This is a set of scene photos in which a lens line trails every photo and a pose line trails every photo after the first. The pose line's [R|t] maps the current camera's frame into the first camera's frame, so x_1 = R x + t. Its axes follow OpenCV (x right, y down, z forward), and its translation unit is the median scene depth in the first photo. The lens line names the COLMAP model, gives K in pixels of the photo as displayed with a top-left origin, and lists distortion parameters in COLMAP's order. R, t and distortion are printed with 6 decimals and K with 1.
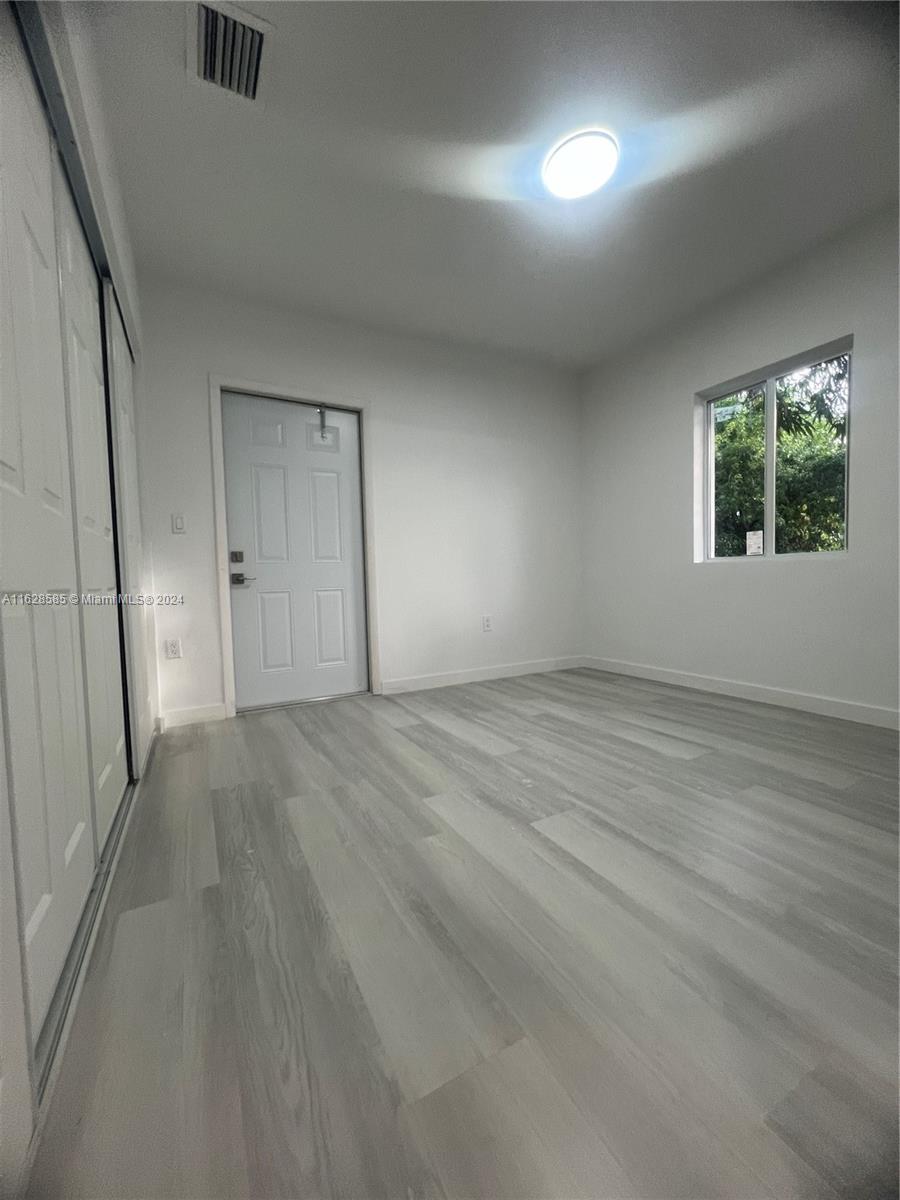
lens RADIAL K [[477.3, 0, 450.0], [0, 477.3, 600.0], [0, 0, 1]] dist [0.003013, 0.000207]
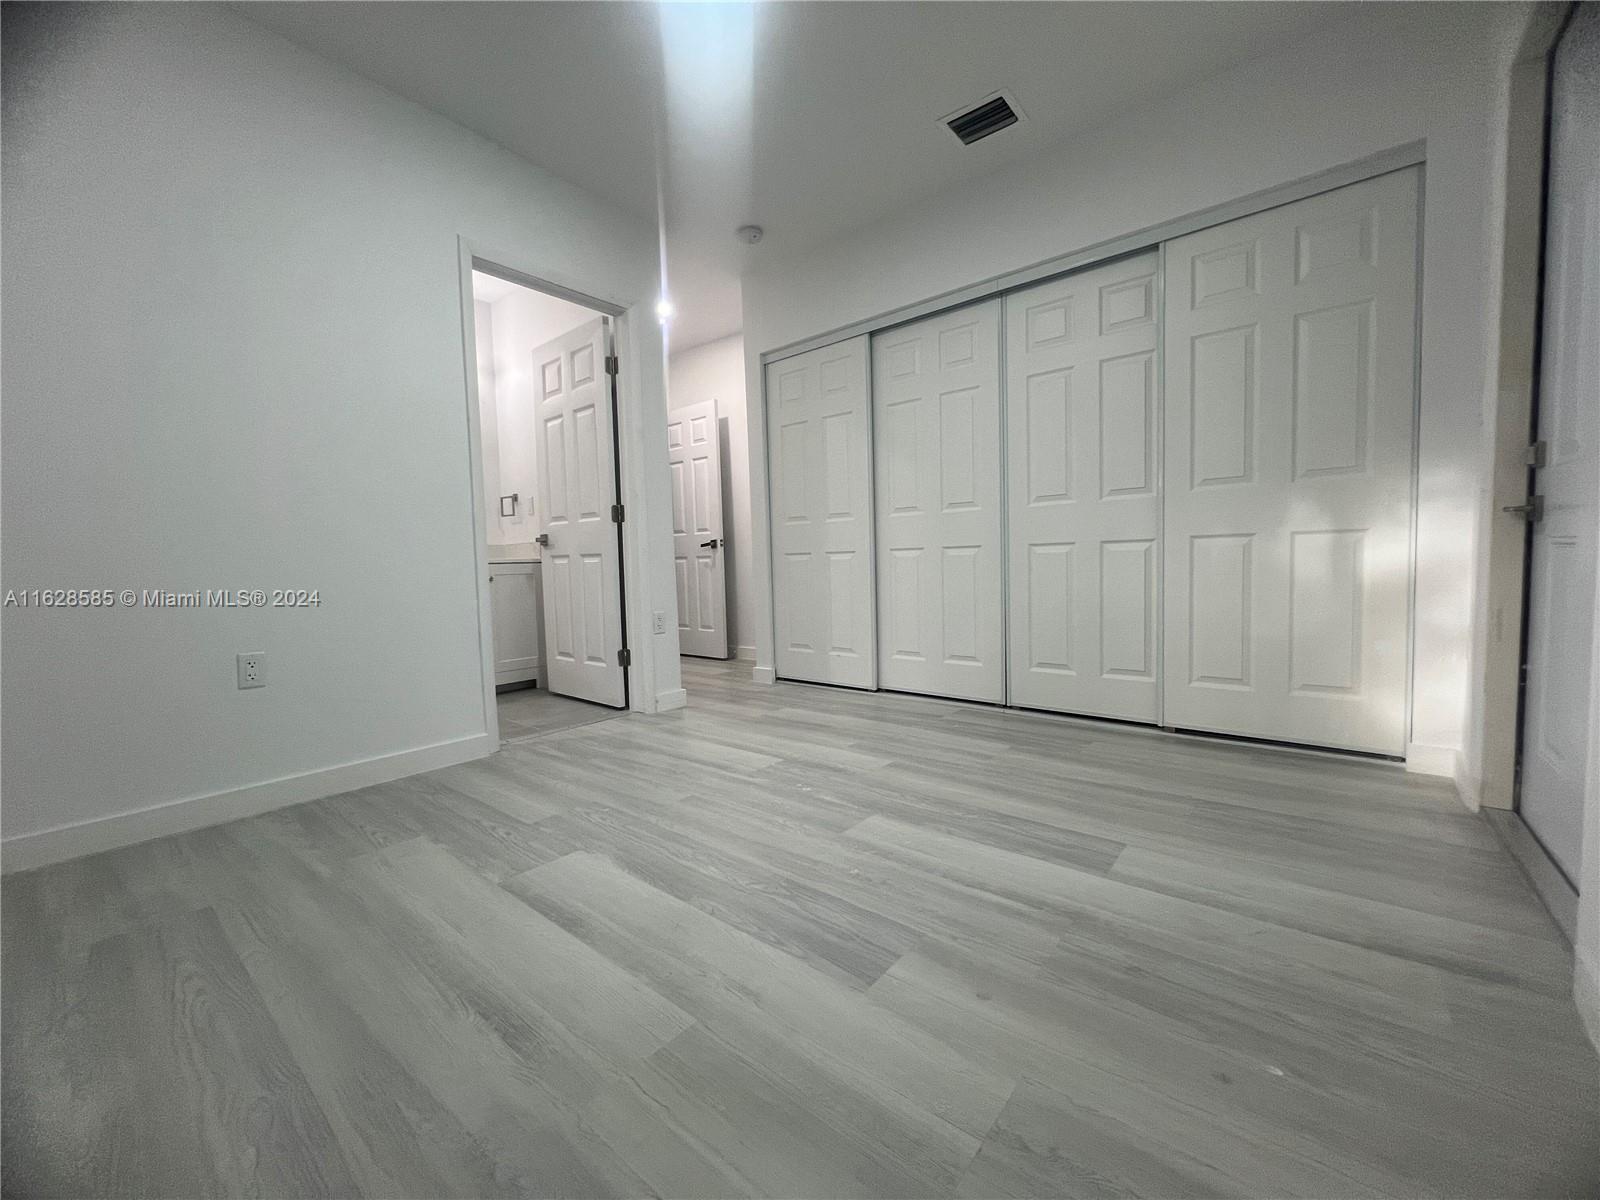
lens RADIAL K [[636.4, 0, 800.0], [0, 636.4, 600.0], [0, 0, 1]] dist [0.003013, 0.000207]
pose [[-0.928214, 0.074463, -0.364519, 0.549923], [0.035386, 0.992994, 0.112740, -0.077803], [0.370360, 0.091748, -0.924346, 1.985963]]
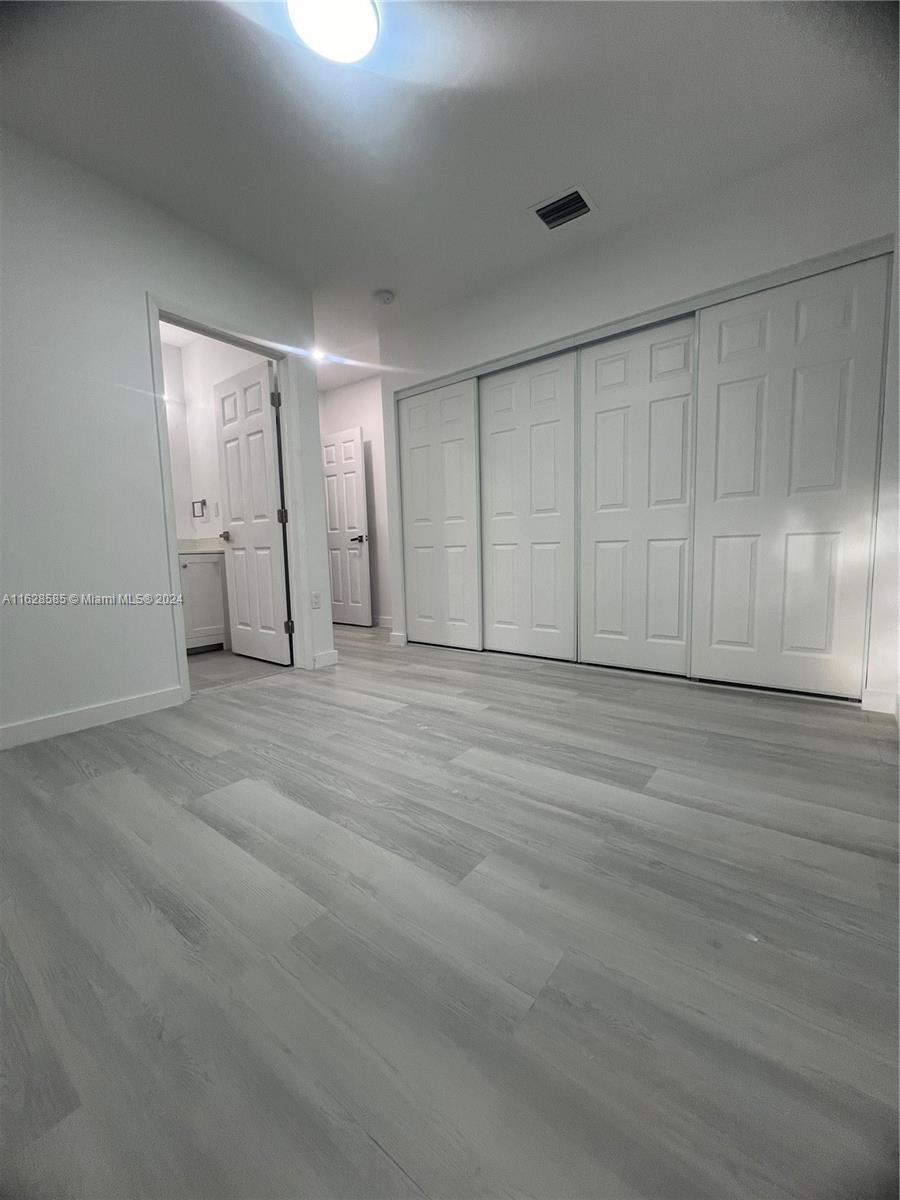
lens RADIAL K [[477.3, 0, 450.0], [0, 477.3, 600.0], [0, 0, 1]] dist [0.003013, 0.000207]
pose [[-0.914036, 0.091312, -0.395221, 0.513865], [0.030696, 0.987110, 0.157069, -0.087772], [0.404469, 0.131435, -0.905058, 1.979635]]
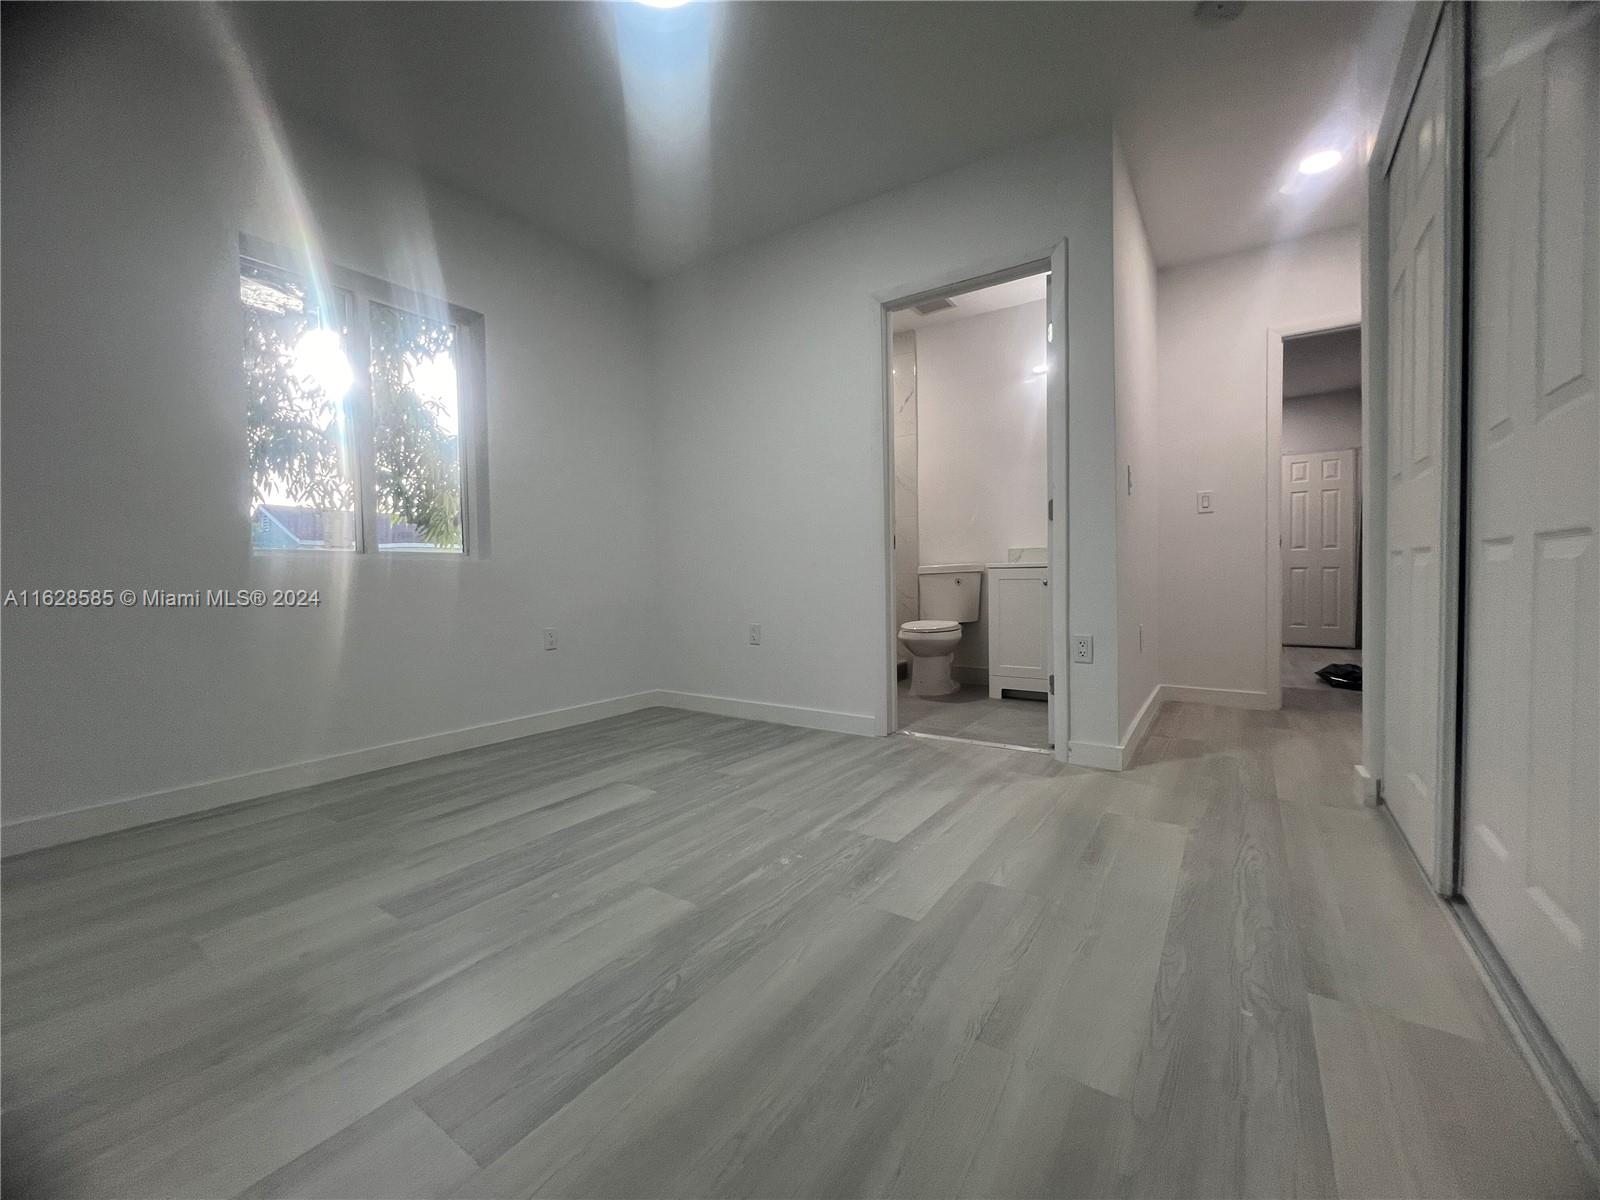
lens RADIAL K [[636.4, 0, 800.0], [0, 636.4, 600.0], [0, 0, 1]] dist [0.003013, 0.000207]
pose [[-0.446675, 0.003627, 0.894689, -0.652924], [0.069847, 0.997081, 0.030829, -0.016546], [-0.891965, 0.076262, -0.445625, 1.345859]]
